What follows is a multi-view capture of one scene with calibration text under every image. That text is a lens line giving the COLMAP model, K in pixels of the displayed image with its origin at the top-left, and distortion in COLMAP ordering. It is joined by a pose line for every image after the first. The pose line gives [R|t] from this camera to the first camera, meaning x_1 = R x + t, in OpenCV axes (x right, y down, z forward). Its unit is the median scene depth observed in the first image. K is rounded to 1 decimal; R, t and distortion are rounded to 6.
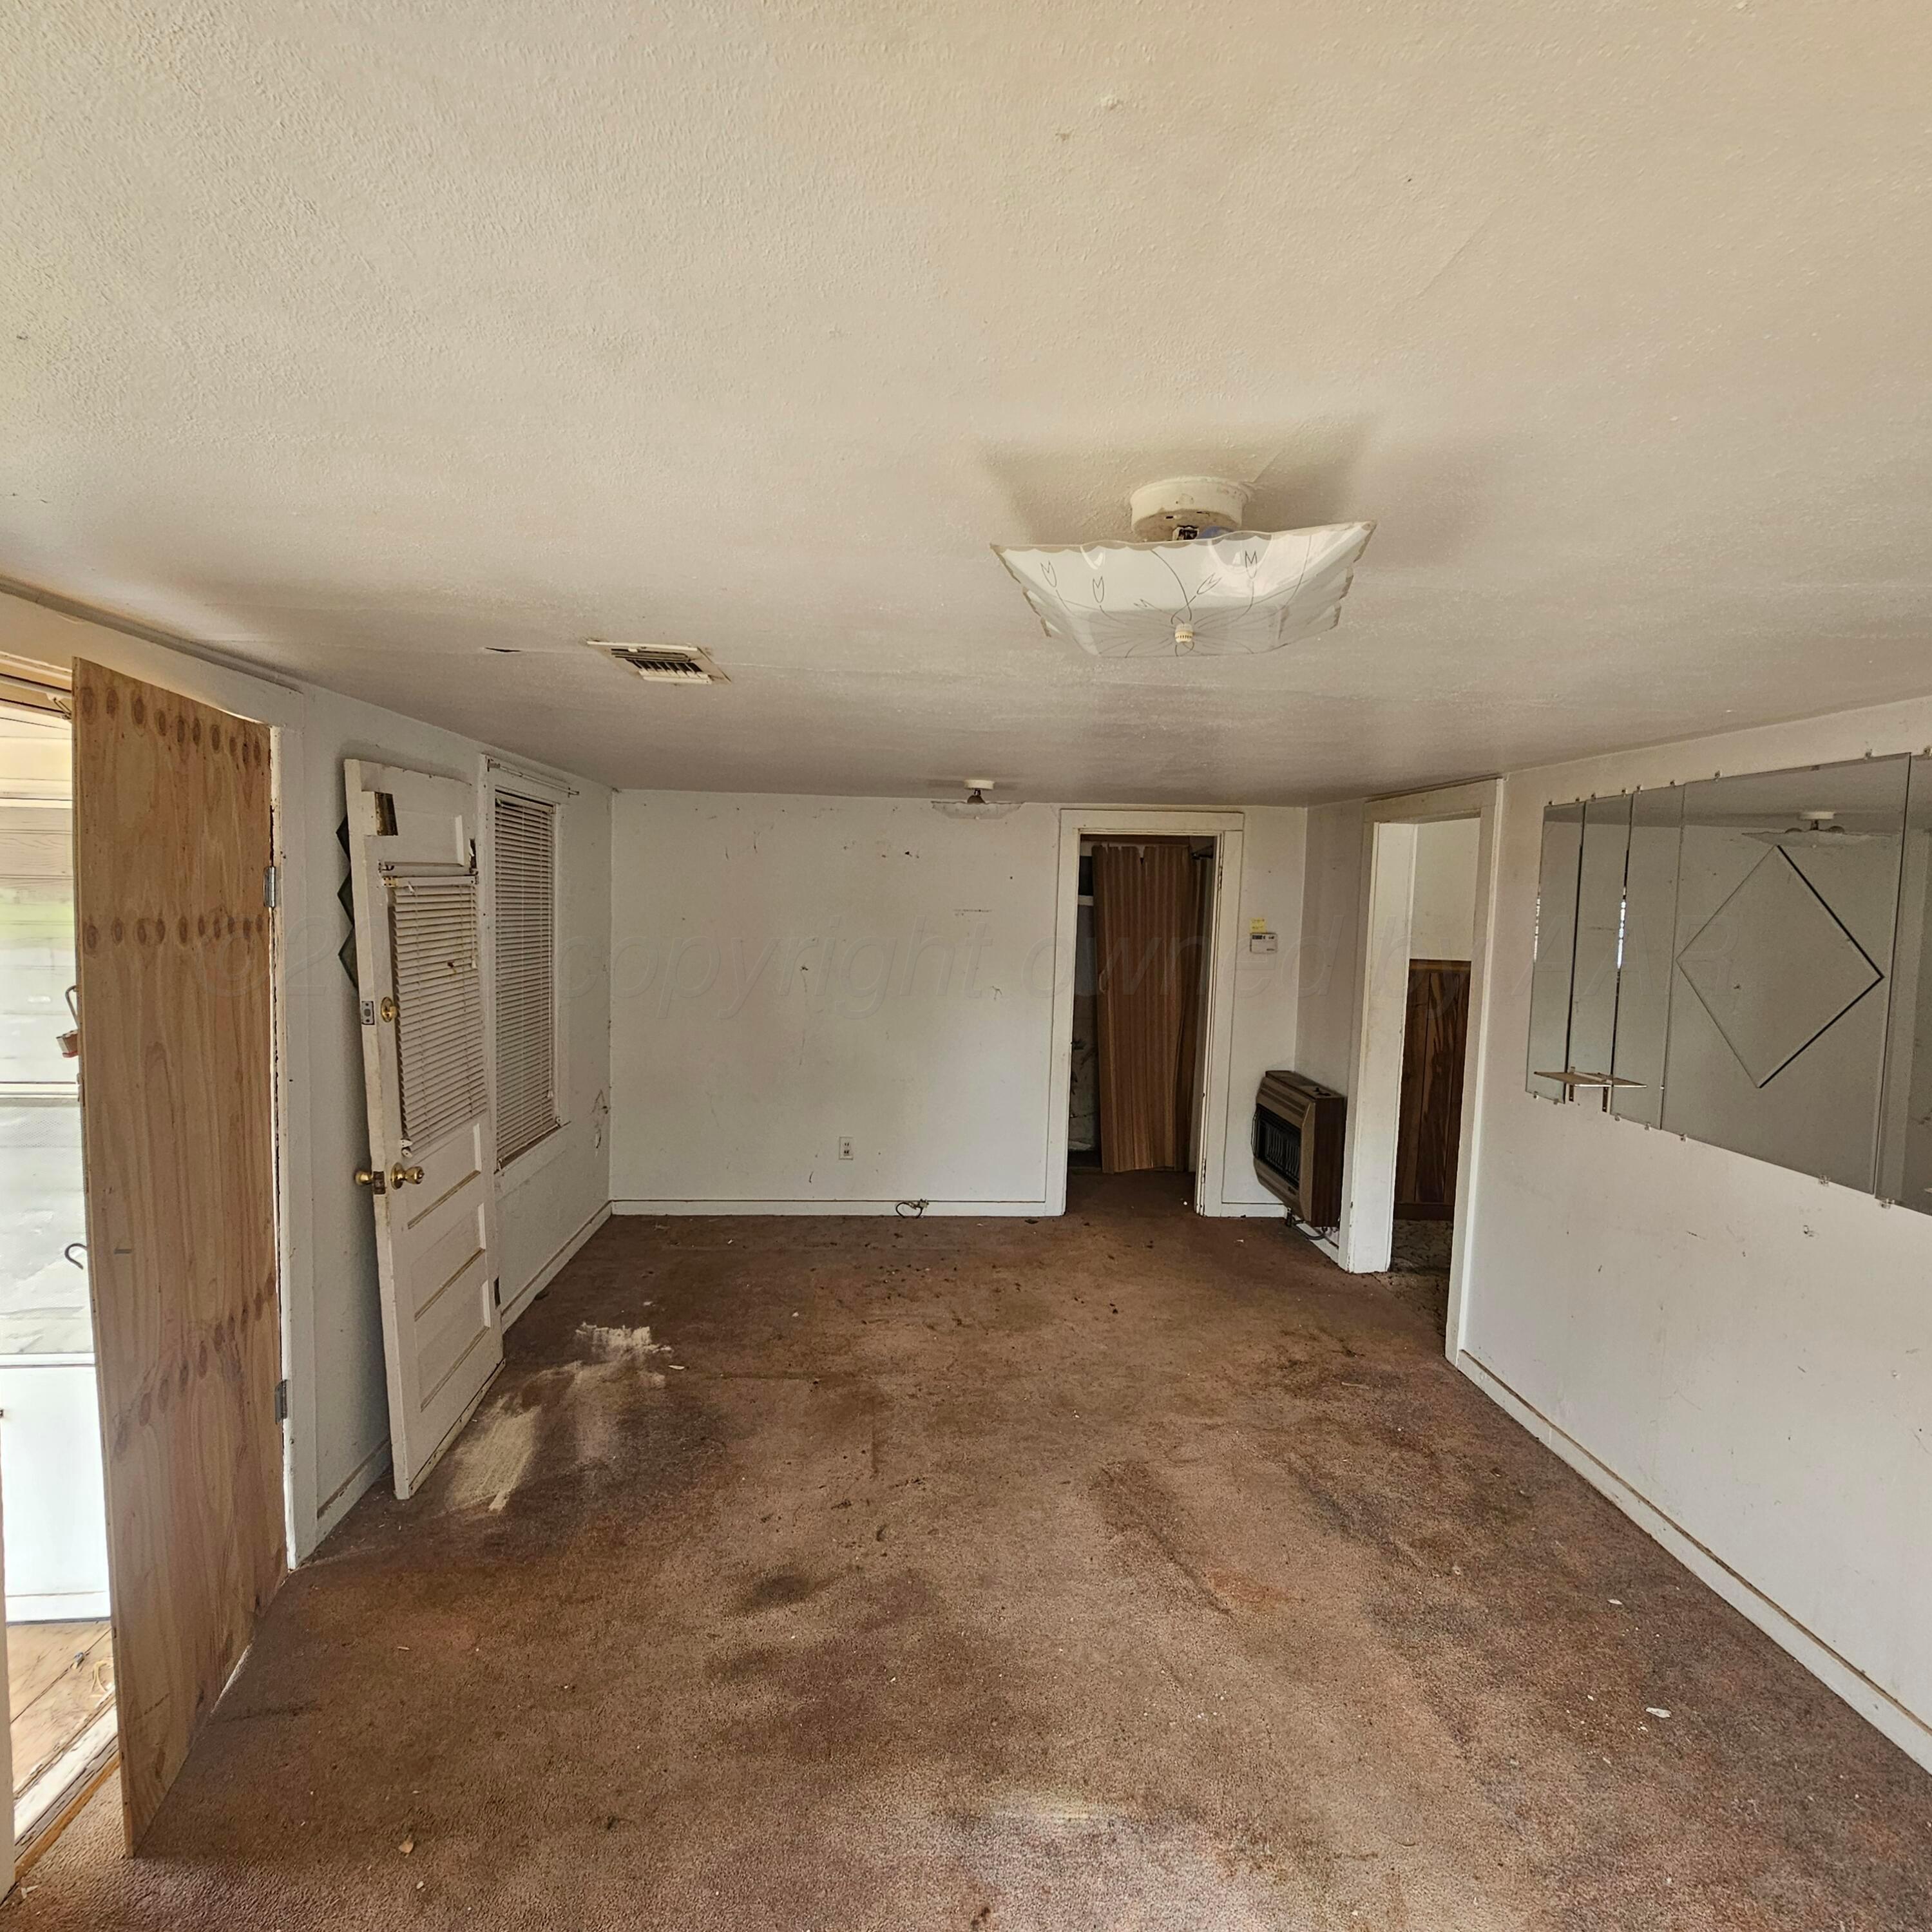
lens RADIAL K [[1059.2, 0, 966.0], [0, 1059.2, 966.0], [0, 0, 1]] dist [0.005037, 0.002297]
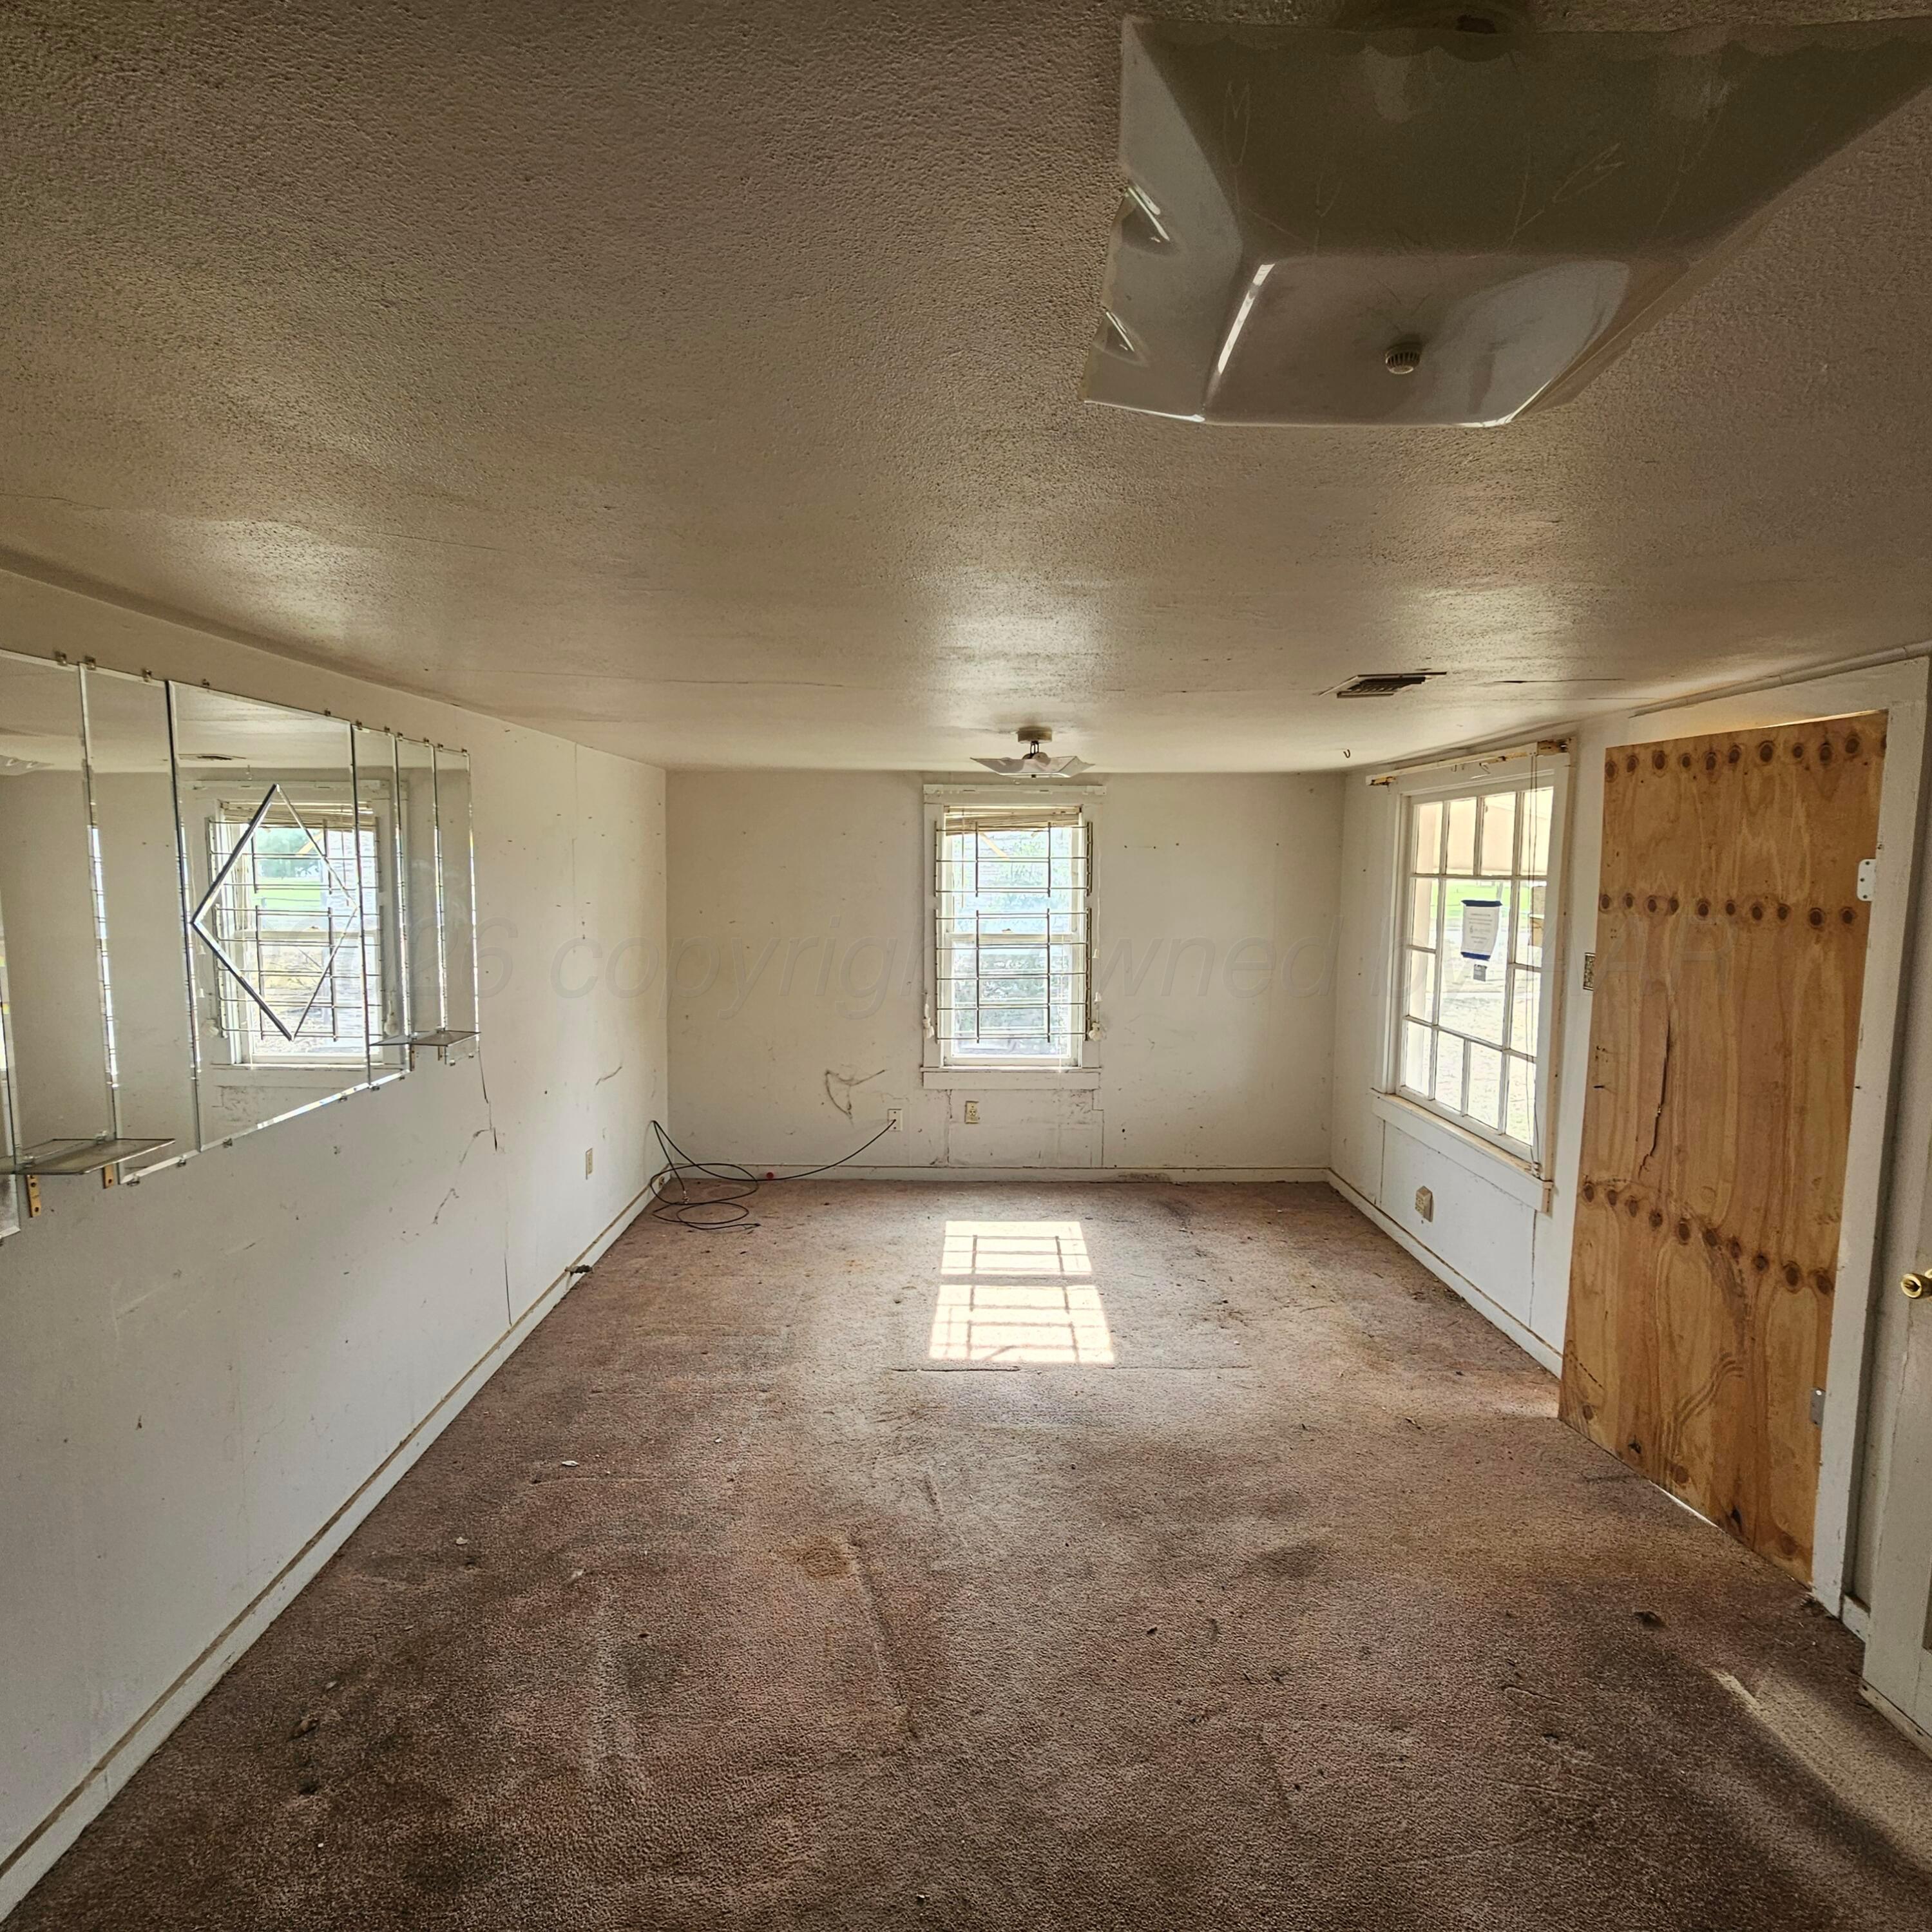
lens RADIAL K [[1059.2, 0, 966.0], [0, 1059.2, 966.0], [0, 0, 1]] dist [0.005037, 0.002297]
pose [[-0.996758, -0.029840, 0.074724, 0.092549], [-0.016655, 0.985091, 0.171226, -0.171665], [-0.078719, 0.169427, -0.982394, 2.342168]]
